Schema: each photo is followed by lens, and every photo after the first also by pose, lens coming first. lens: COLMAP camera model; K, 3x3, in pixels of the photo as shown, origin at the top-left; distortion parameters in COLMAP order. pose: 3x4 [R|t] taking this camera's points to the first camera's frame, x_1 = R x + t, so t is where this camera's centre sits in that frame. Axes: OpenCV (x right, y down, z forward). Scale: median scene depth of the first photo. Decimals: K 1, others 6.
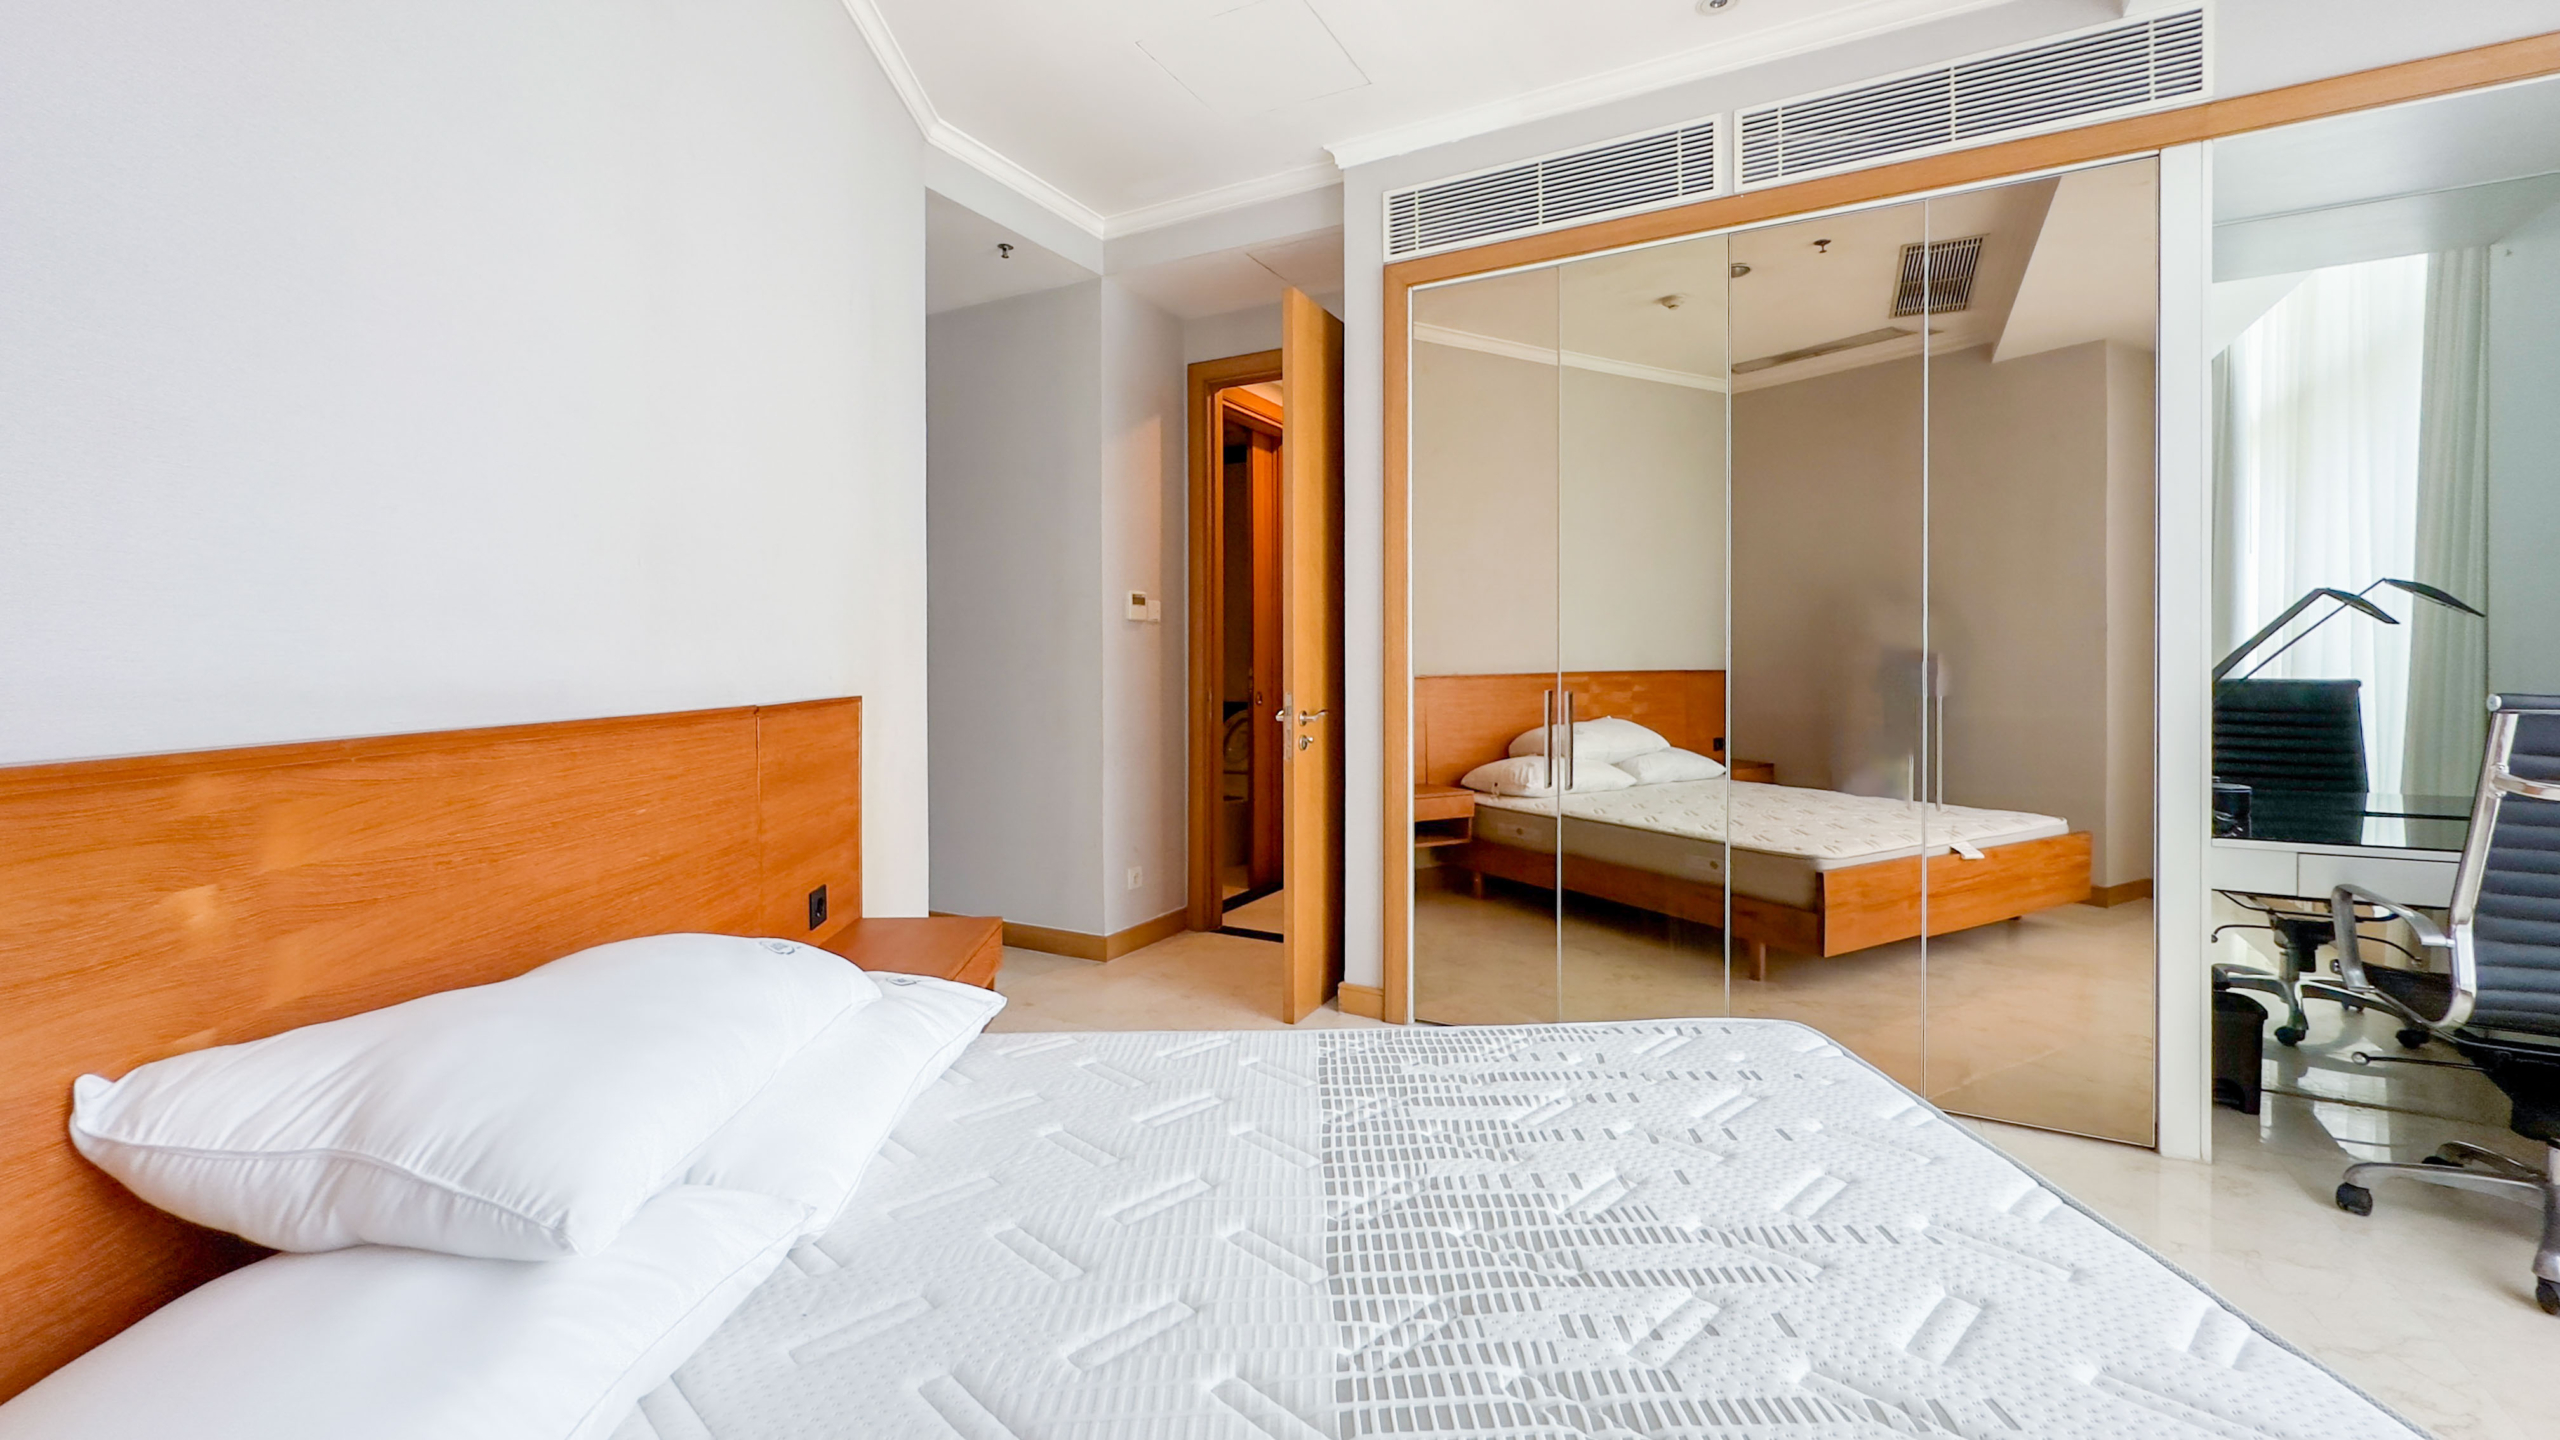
lens RADIAL K [[1057.7, 0, 1282.4], [0, 1057.7, 677.6], [0, 0, 1]] dist [-0.006629, 0.001045]
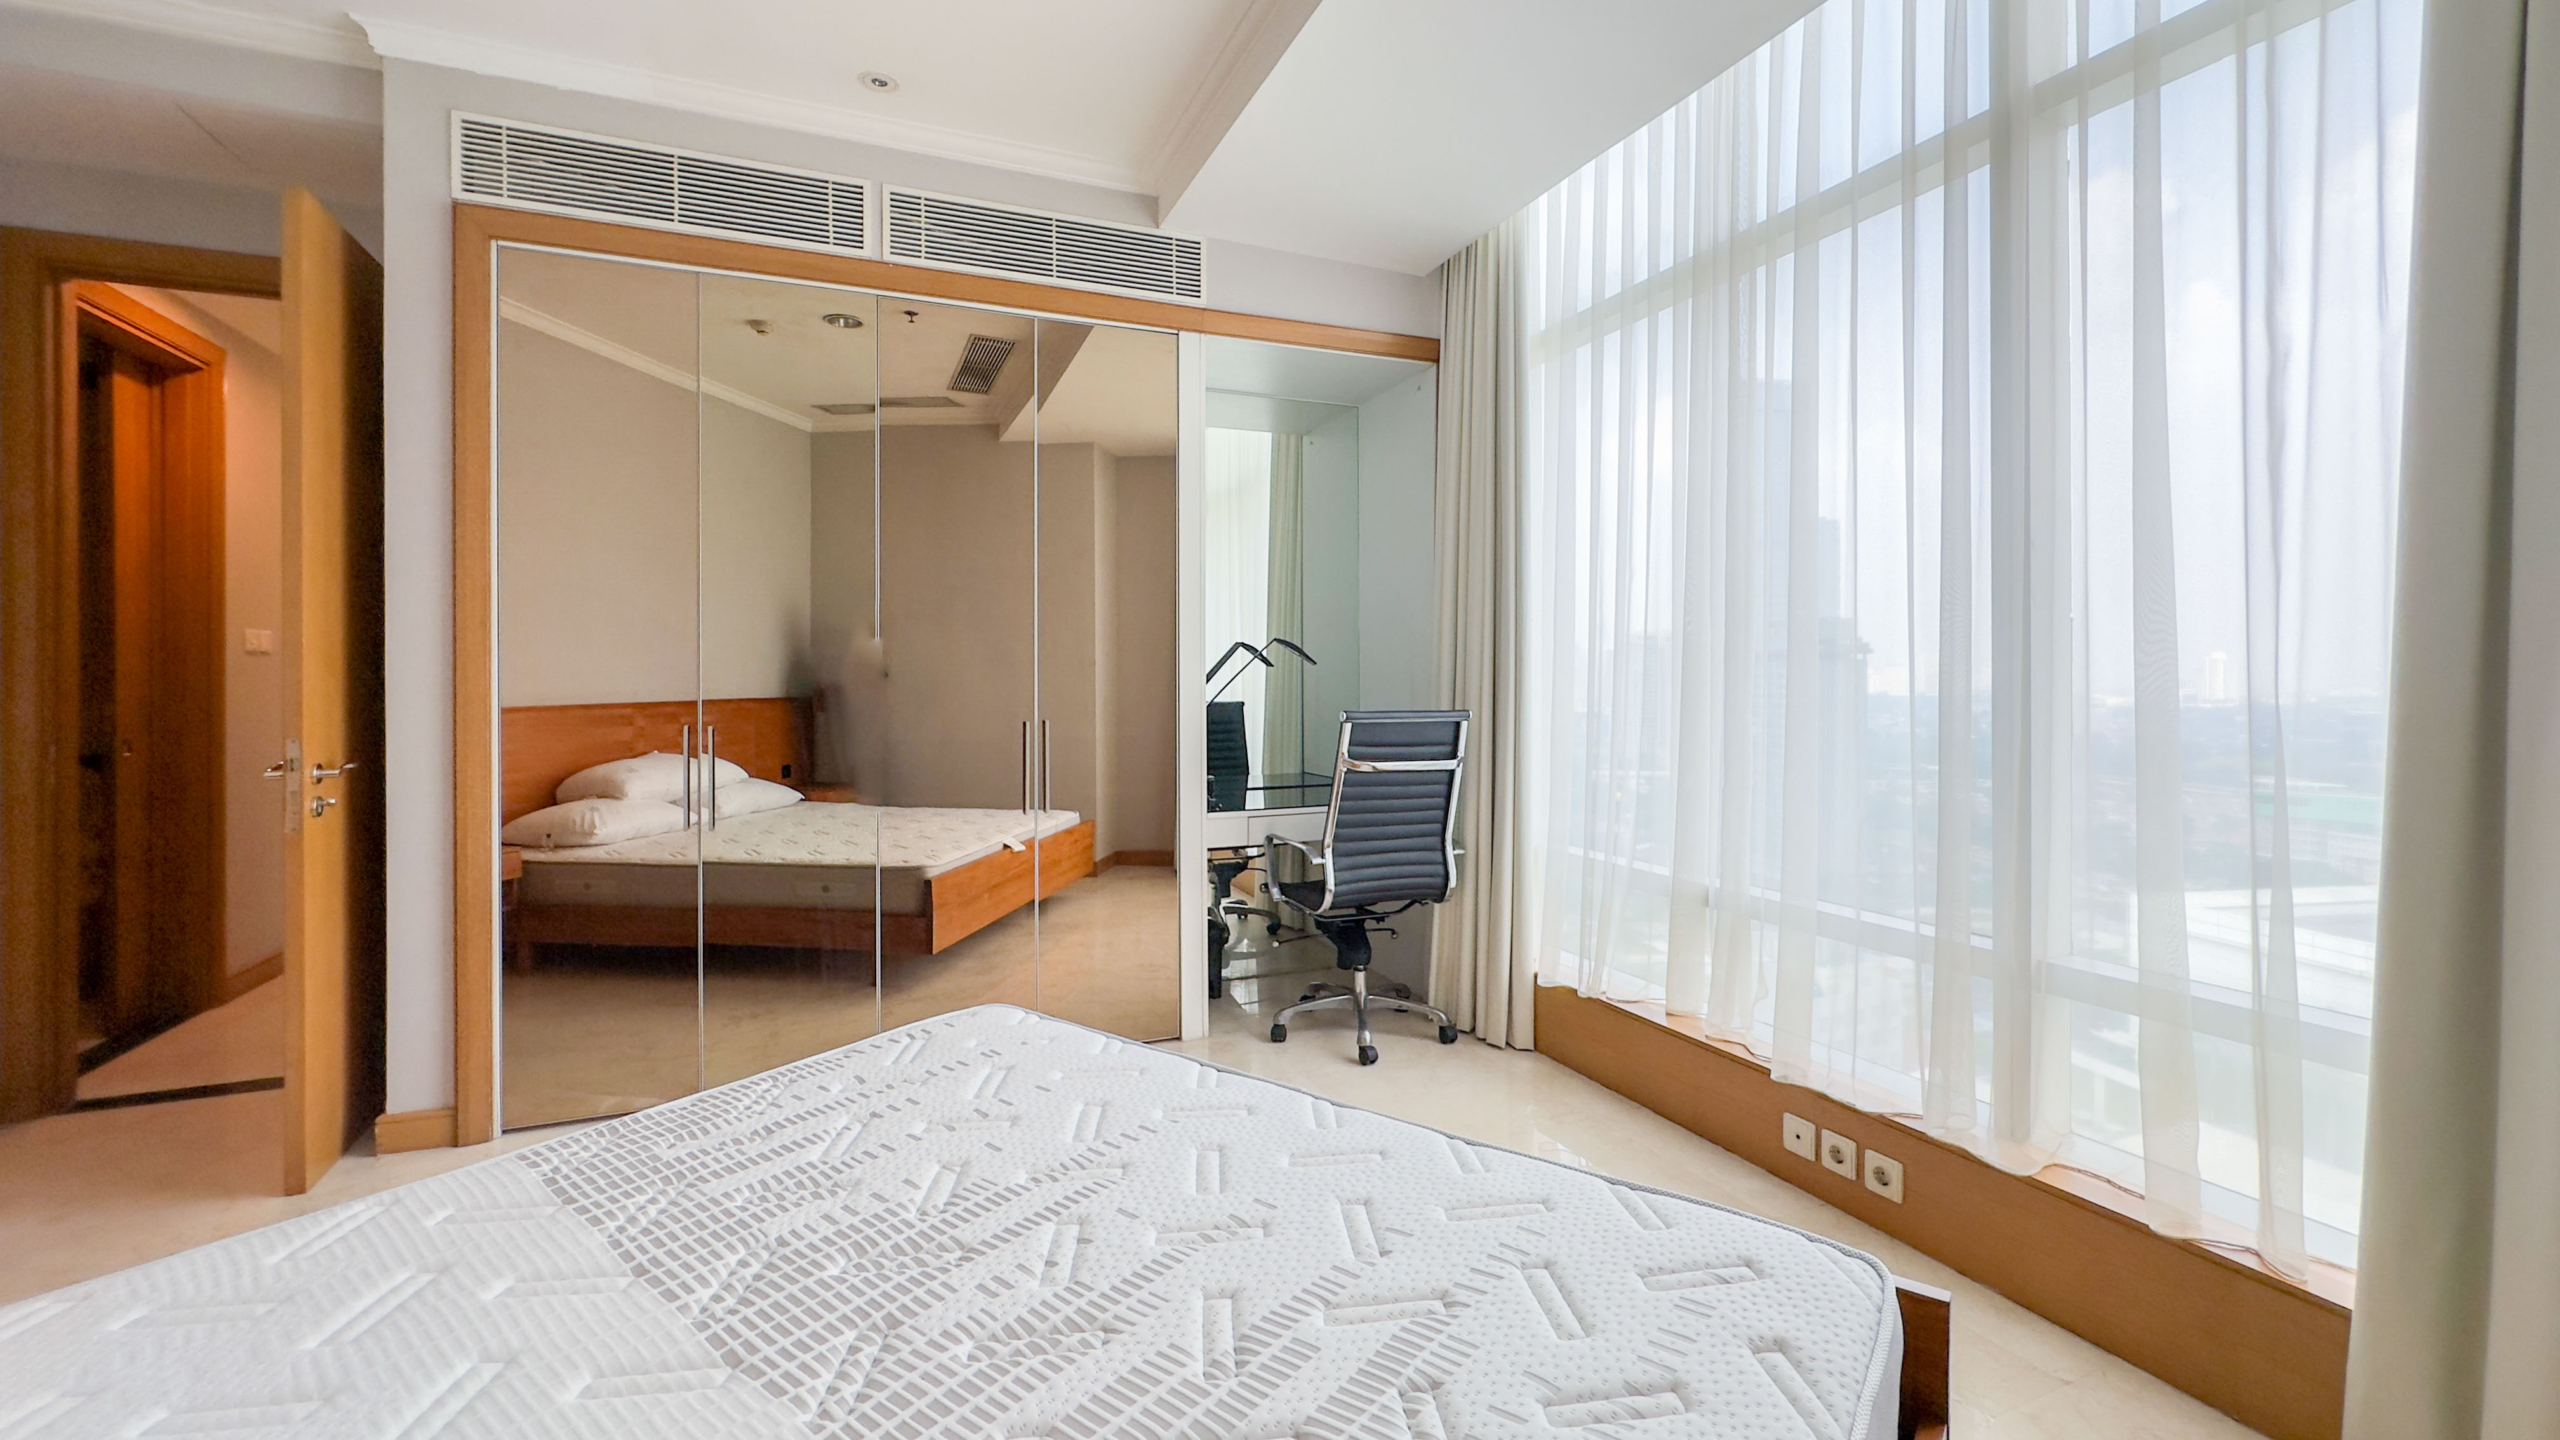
lens RADIAL K [[1057.7, 0, 1281.8], [0, 1057.7, 699.1], [0, 0, 1]] dist [-0.006629, 0.001045]
pose [[0.609017, -0.012721, 0.793055, -0.195479], [0.013670, 0.999891, 0.005541, -0.011011], [-0.793039, 0.007467, 0.609125, 0.023509]]
